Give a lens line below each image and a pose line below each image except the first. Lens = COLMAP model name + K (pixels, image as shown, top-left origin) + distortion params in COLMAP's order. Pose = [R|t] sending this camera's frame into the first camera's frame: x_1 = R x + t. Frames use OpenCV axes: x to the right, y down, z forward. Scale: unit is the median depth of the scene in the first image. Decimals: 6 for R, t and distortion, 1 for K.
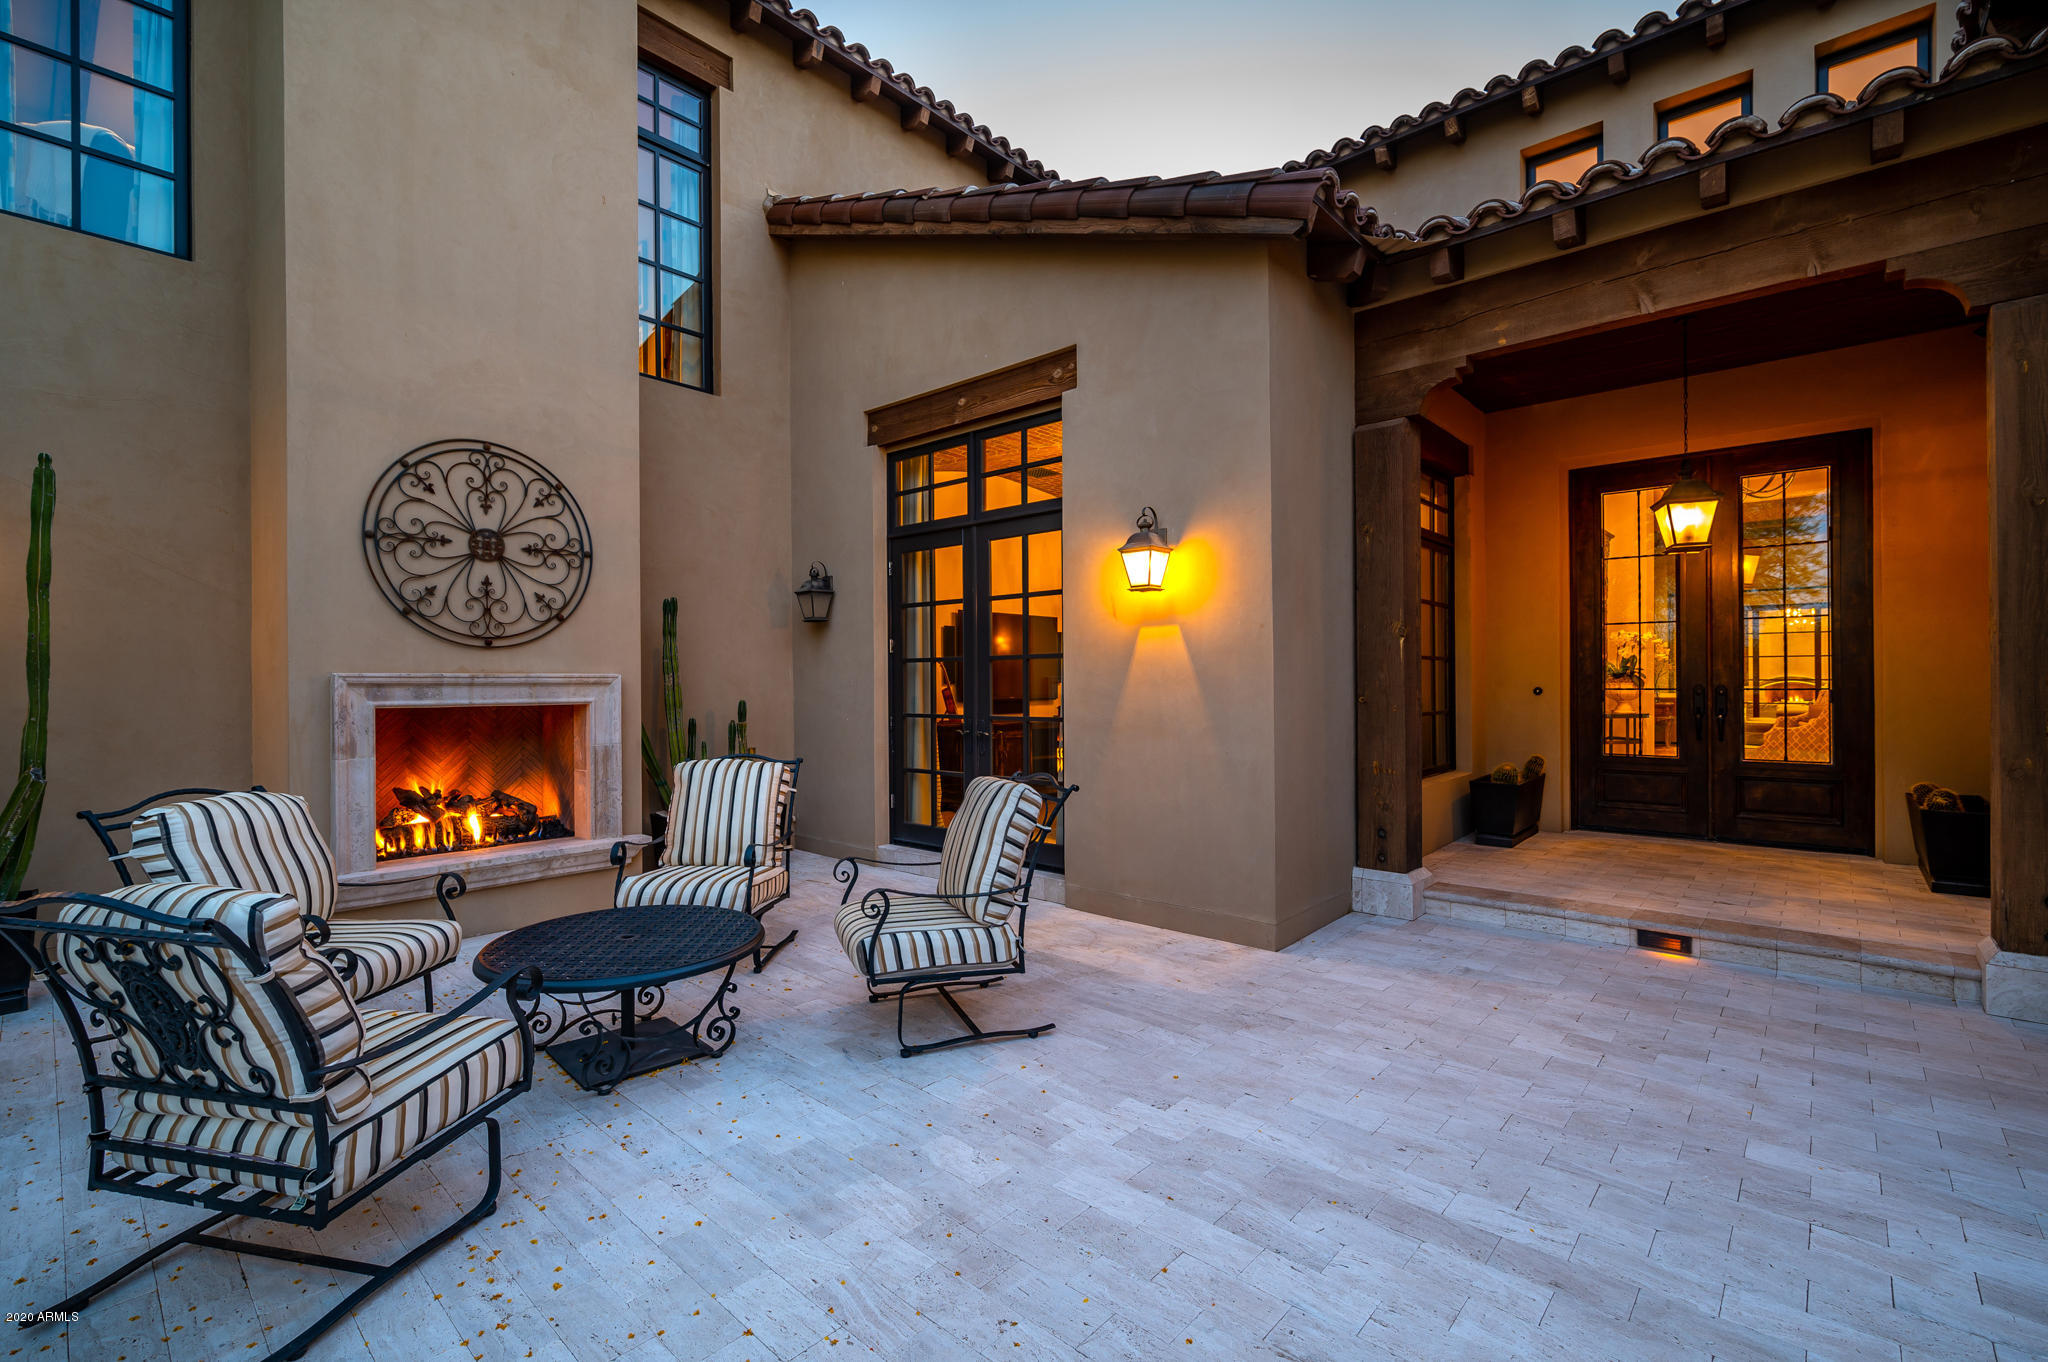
lens RADIAL K [[908.9, 0, 1013.1], [0, 908.9, 676.4], [0, 0, 1]] dist [0.006900, -0.002783]
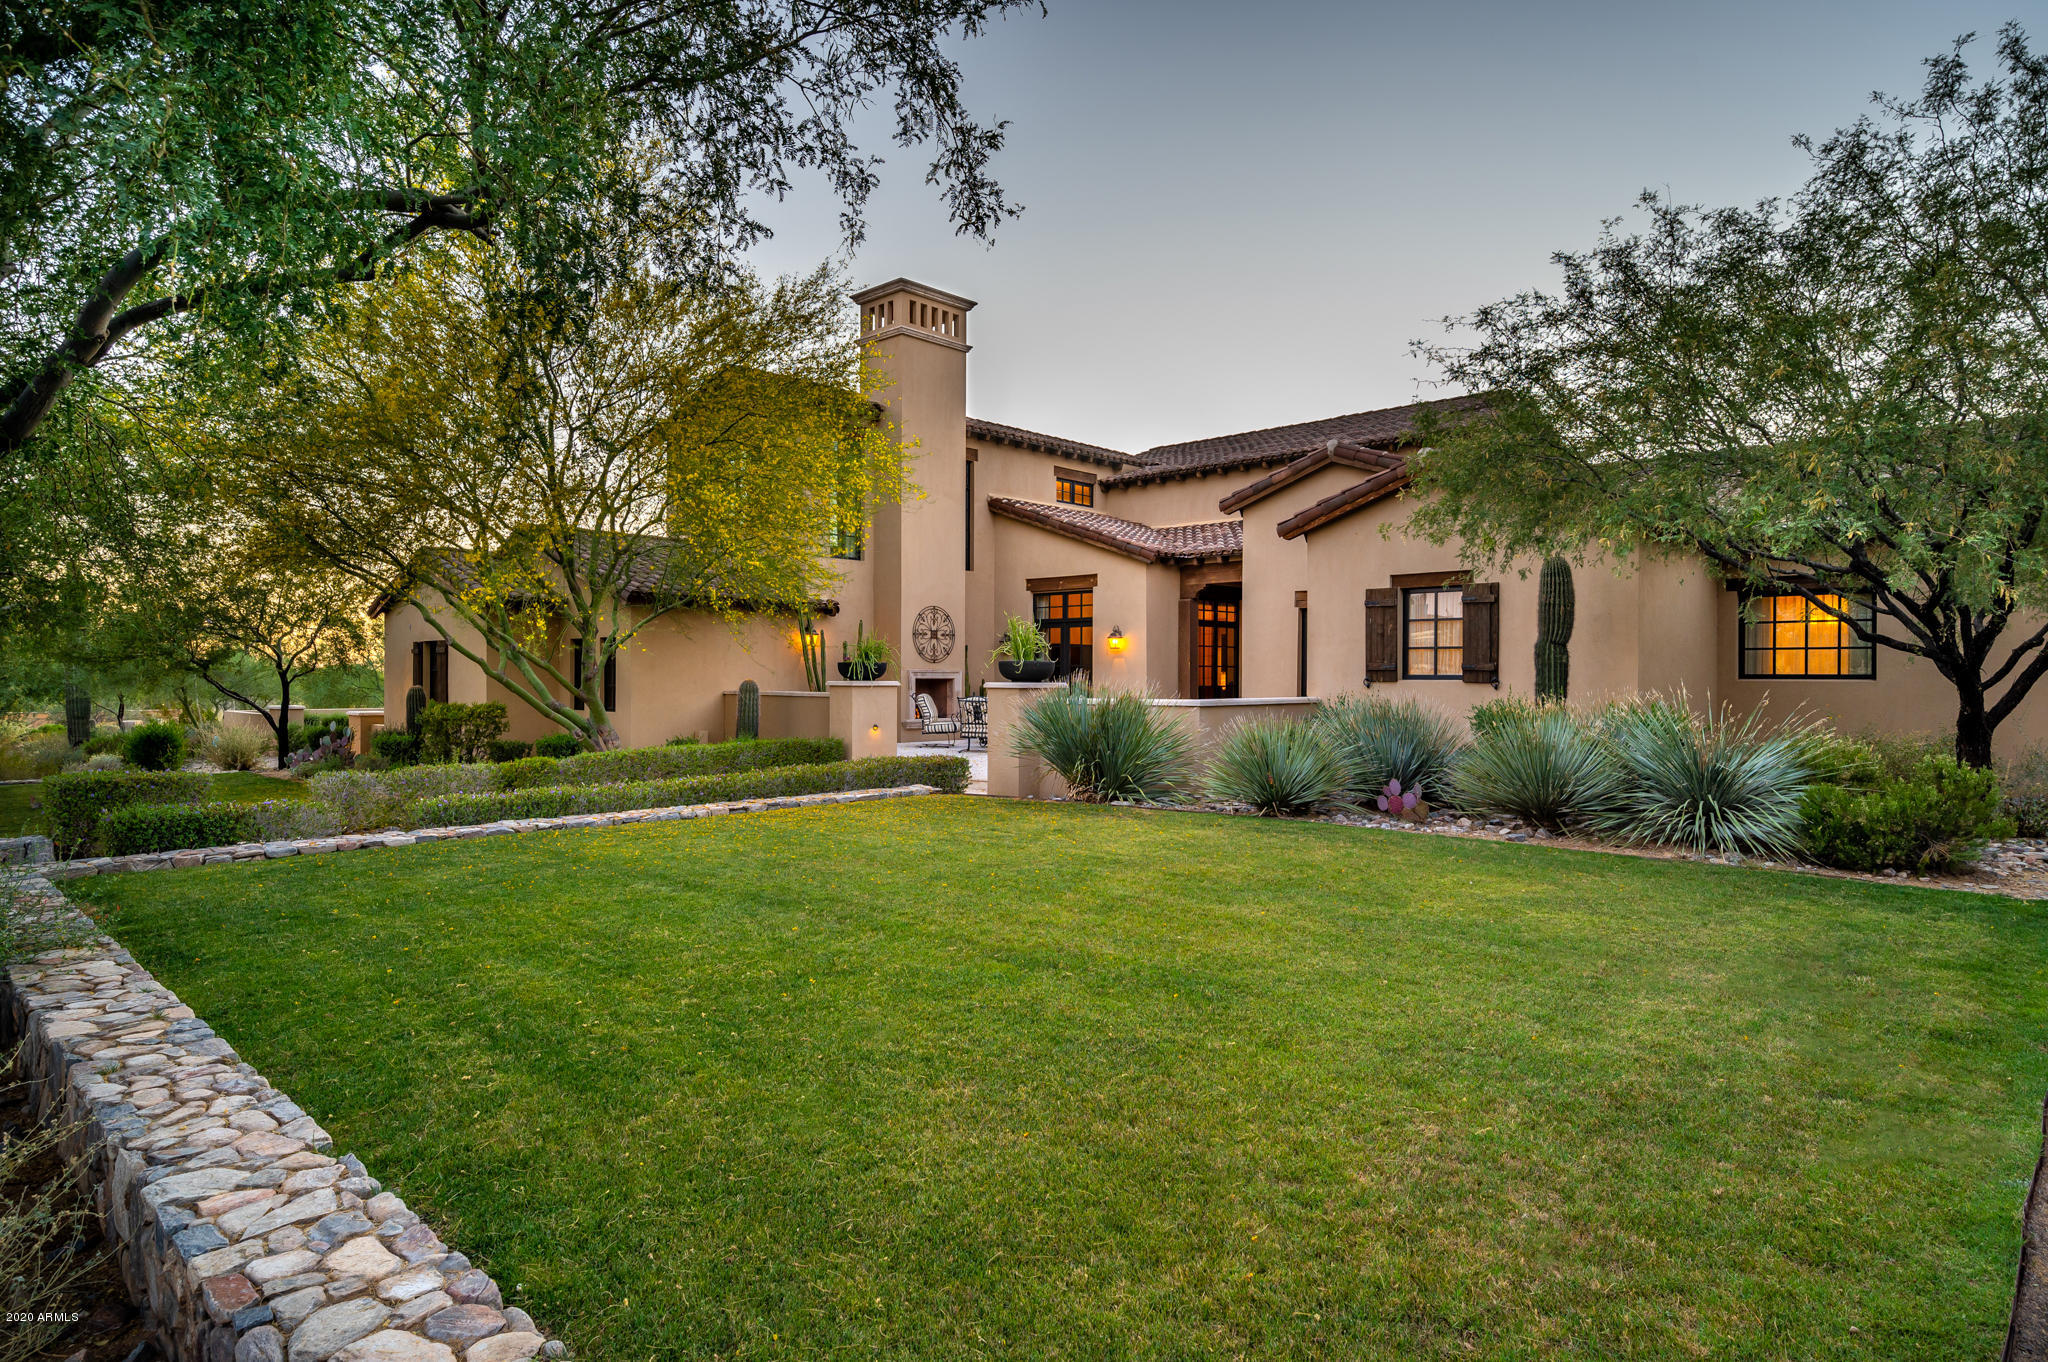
lens RADIAL K [[1127.4, 0, 1022.9], [0, 1127.4, 678.9], [0, 0, 1]] dist [-0.000110, -0.000009]
pose [[0.999653, 0.009243, -0.024669, -0.090690], [-0.009154, 0.999951, 0.003725, 0.010471], [0.024703, -0.003498, 0.999689, -2.869038]]
